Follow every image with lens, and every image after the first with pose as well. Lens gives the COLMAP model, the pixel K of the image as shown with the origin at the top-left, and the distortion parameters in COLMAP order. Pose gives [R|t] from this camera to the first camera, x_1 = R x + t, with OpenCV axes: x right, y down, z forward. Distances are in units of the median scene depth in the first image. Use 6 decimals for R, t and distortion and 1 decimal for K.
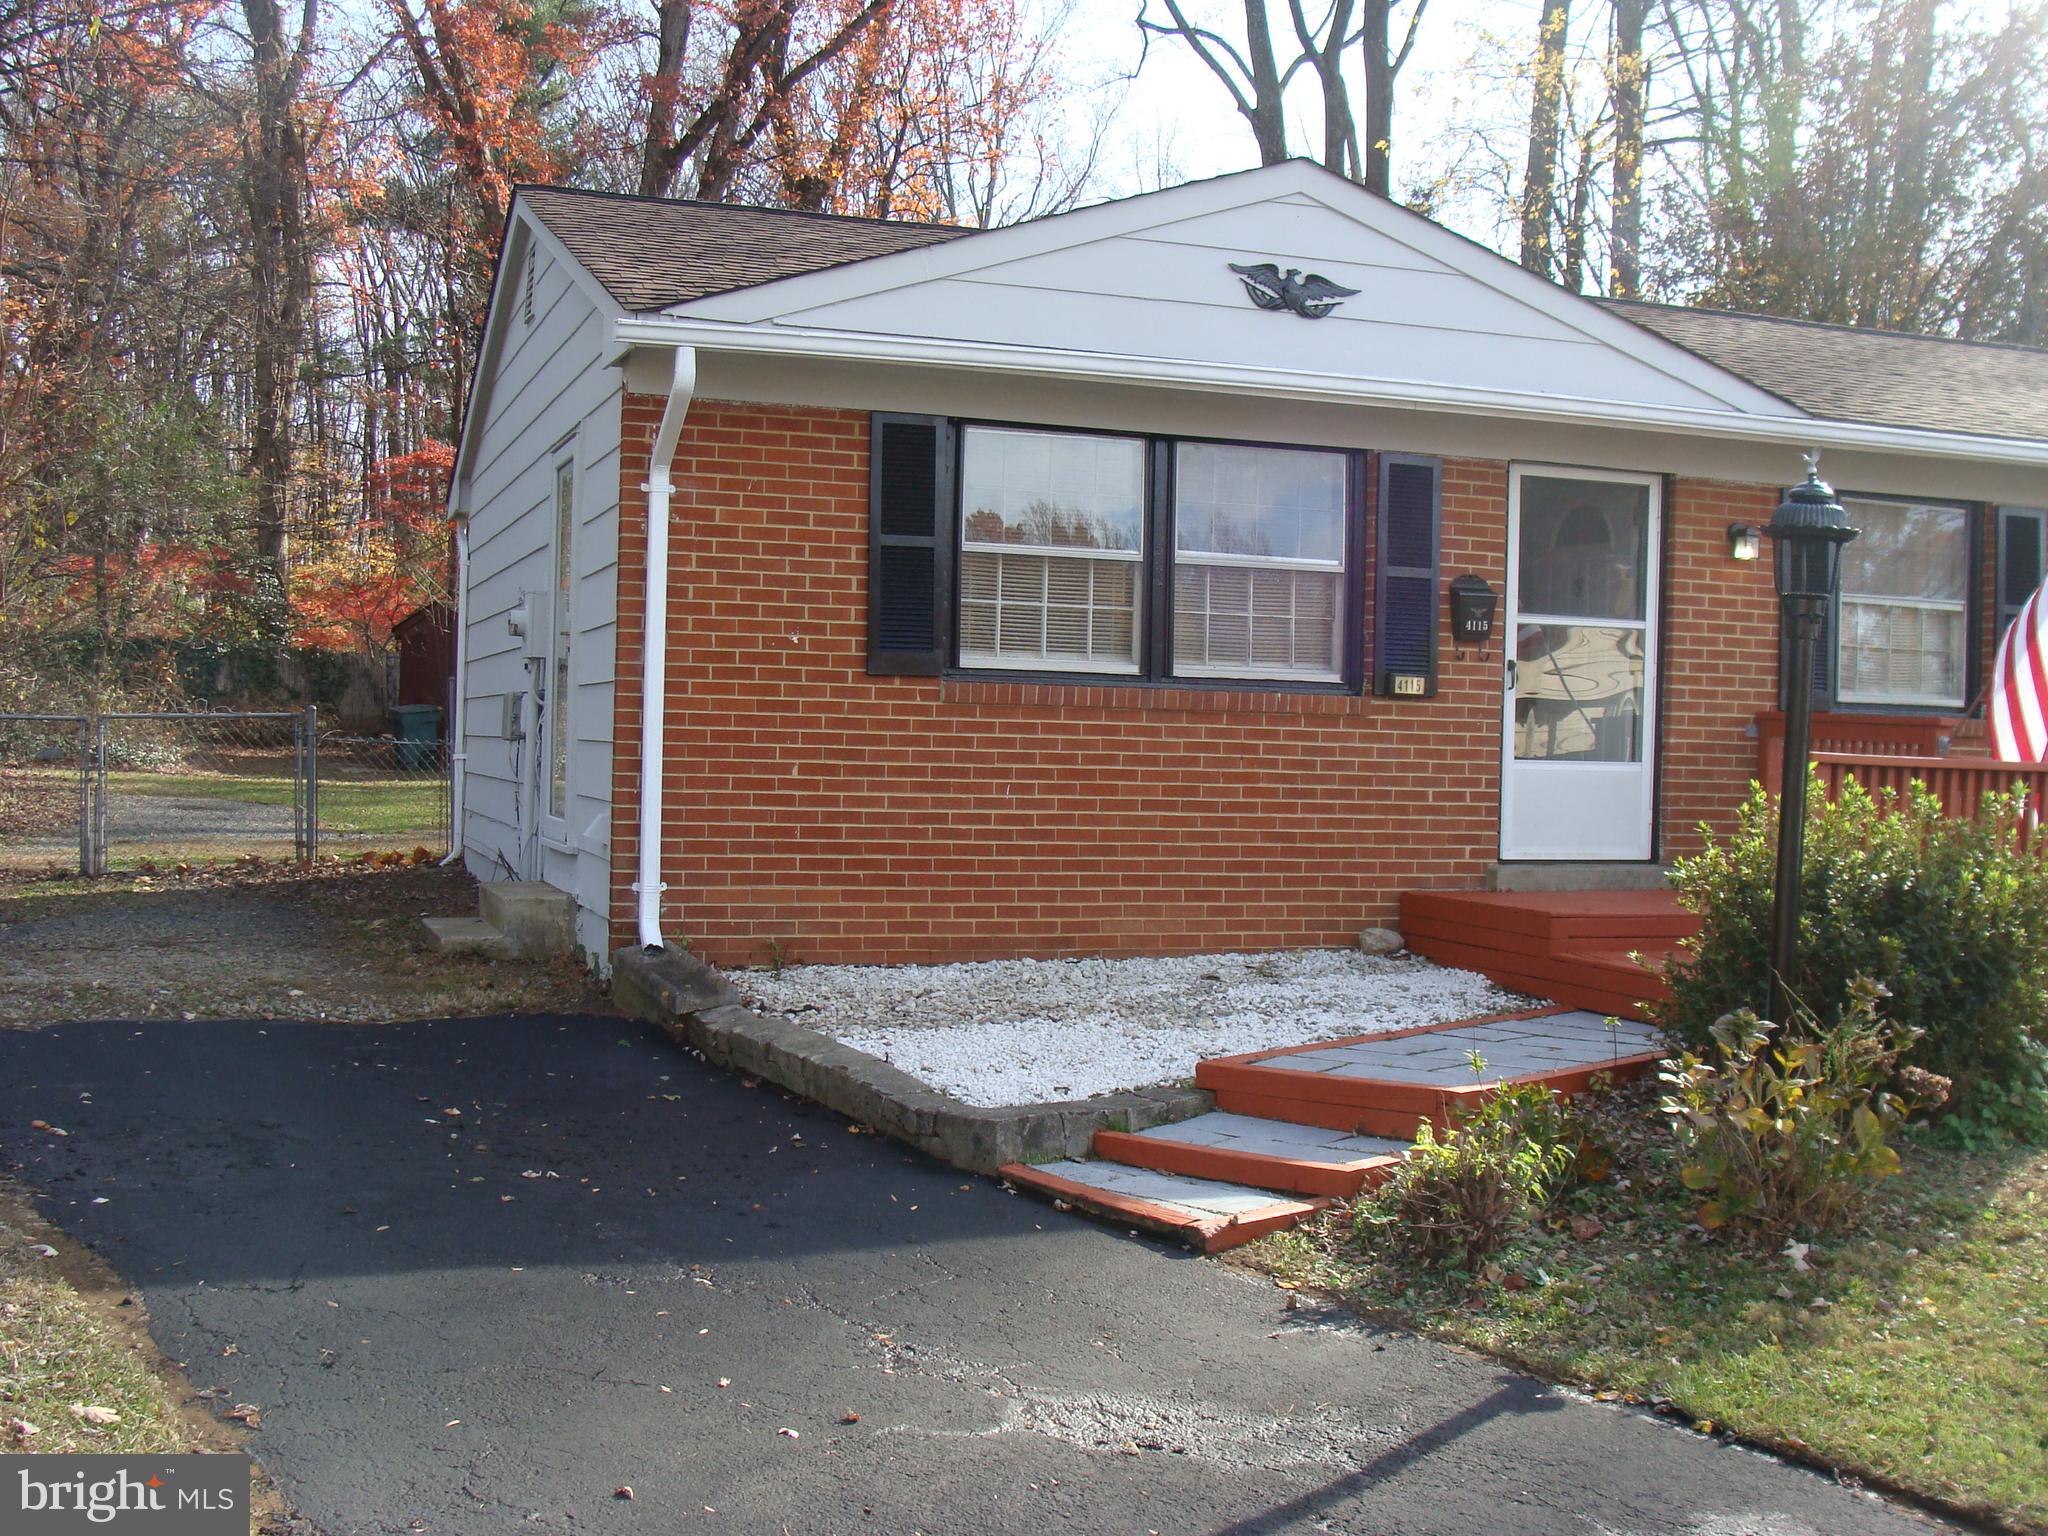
lens RADIAL K [[2311.5, 0, 1066.1], [0, 2311.5, 806.2], [0, 0, 1]] dist [-0.202398, 0.259312]
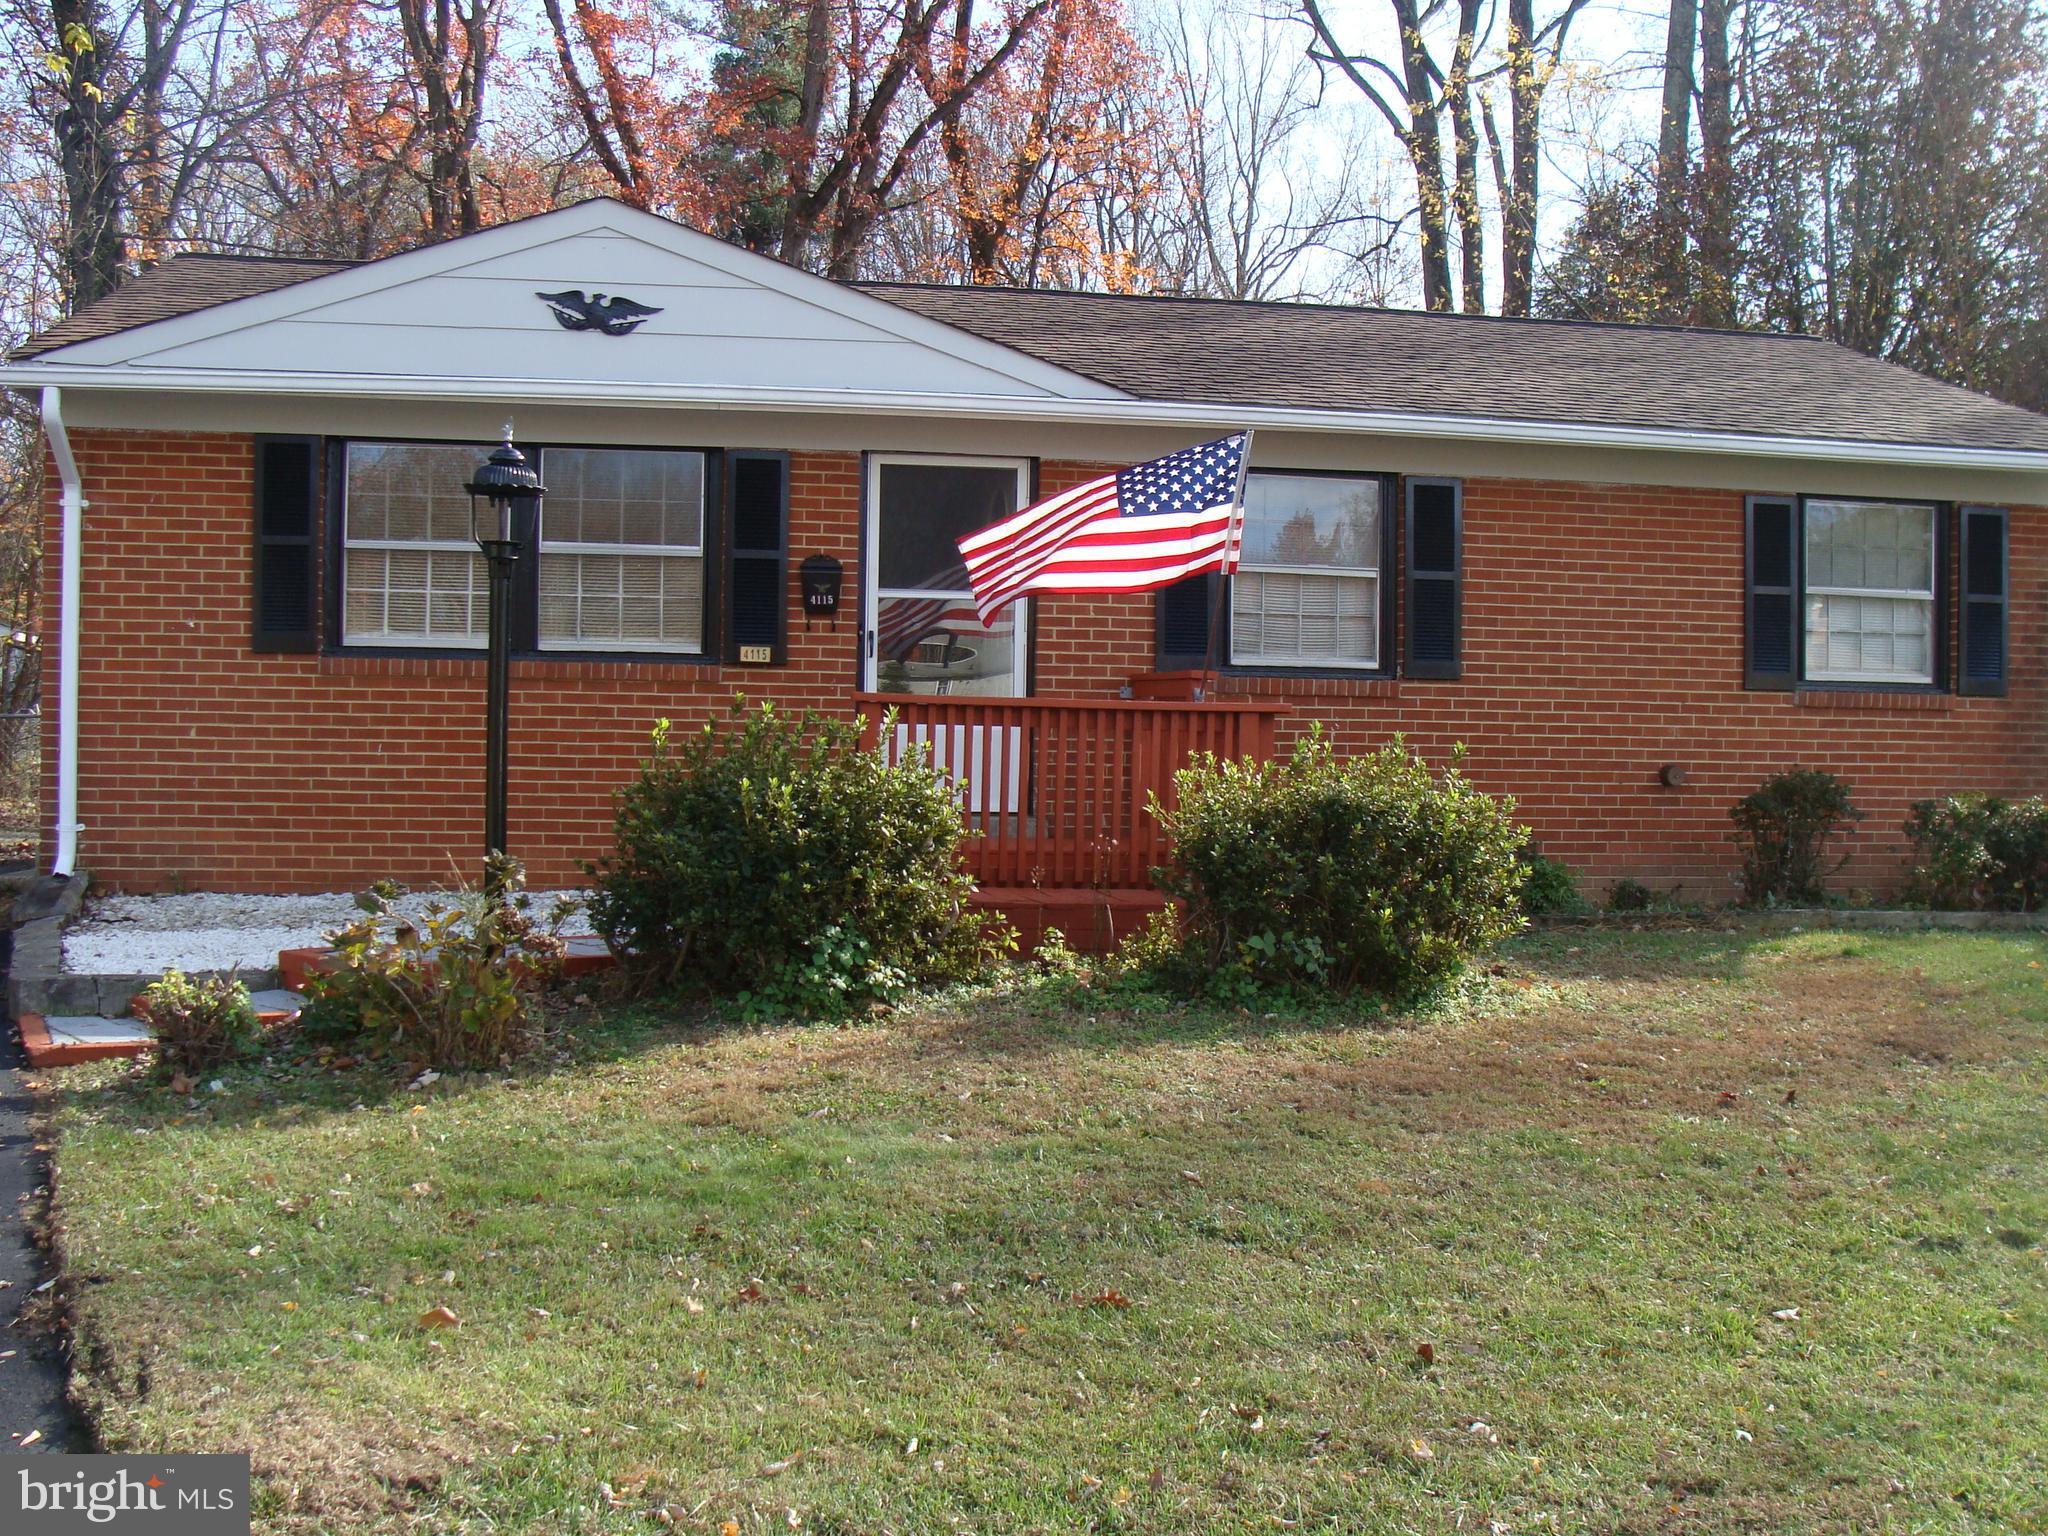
lens RADIAL K [[2311.5, 0, 1066.1], [0, 2311.5, 806.2], [0, 0, 1]] dist [-0.202398, 0.259312]
pose [[0.986183, -0.006739, -0.165524, 0.514922], [0.004205, 0.999869, -0.015653, 0.042557], [0.165607, 0.014741, 0.986082, -0.090012]]
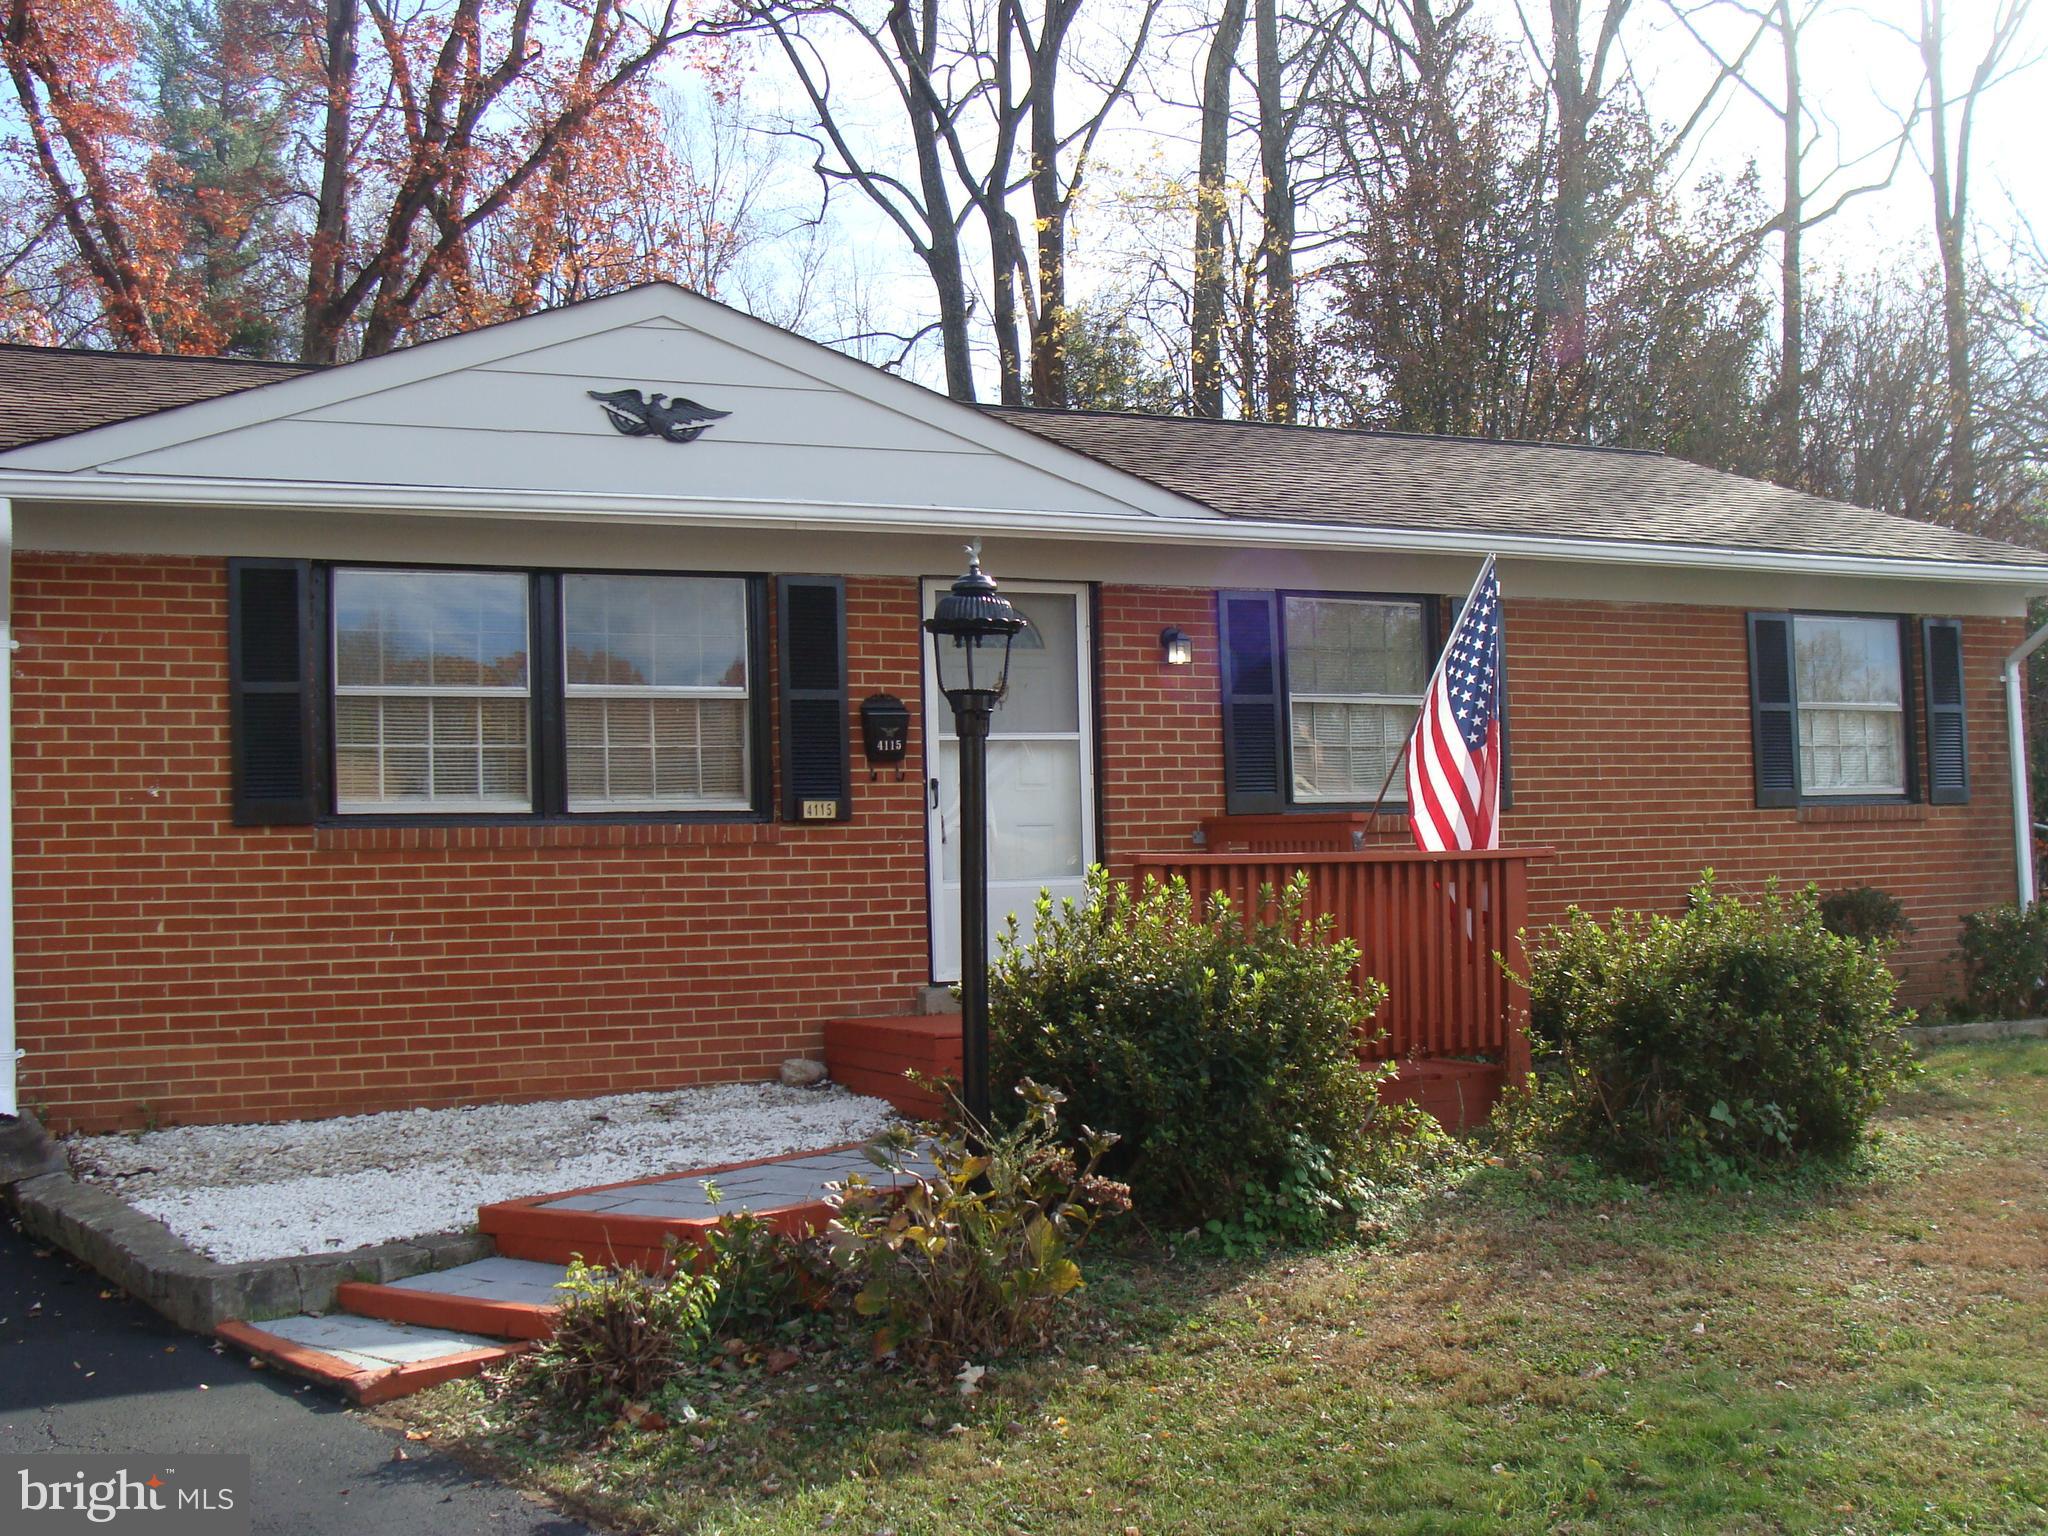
lens RADIAL K [[2311.5, 0, 1066.1], [0, 2311.5, 806.2], [0, 0, 1]] dist [-0.202398, 0.259312]
pose [[0.993982, -0.049040, 0.097950, 0.167145], [0.054947, 0.996771, -0.058548, 0.009965], [-0.094763, 0.063578, 0.993468, 0.013760]]
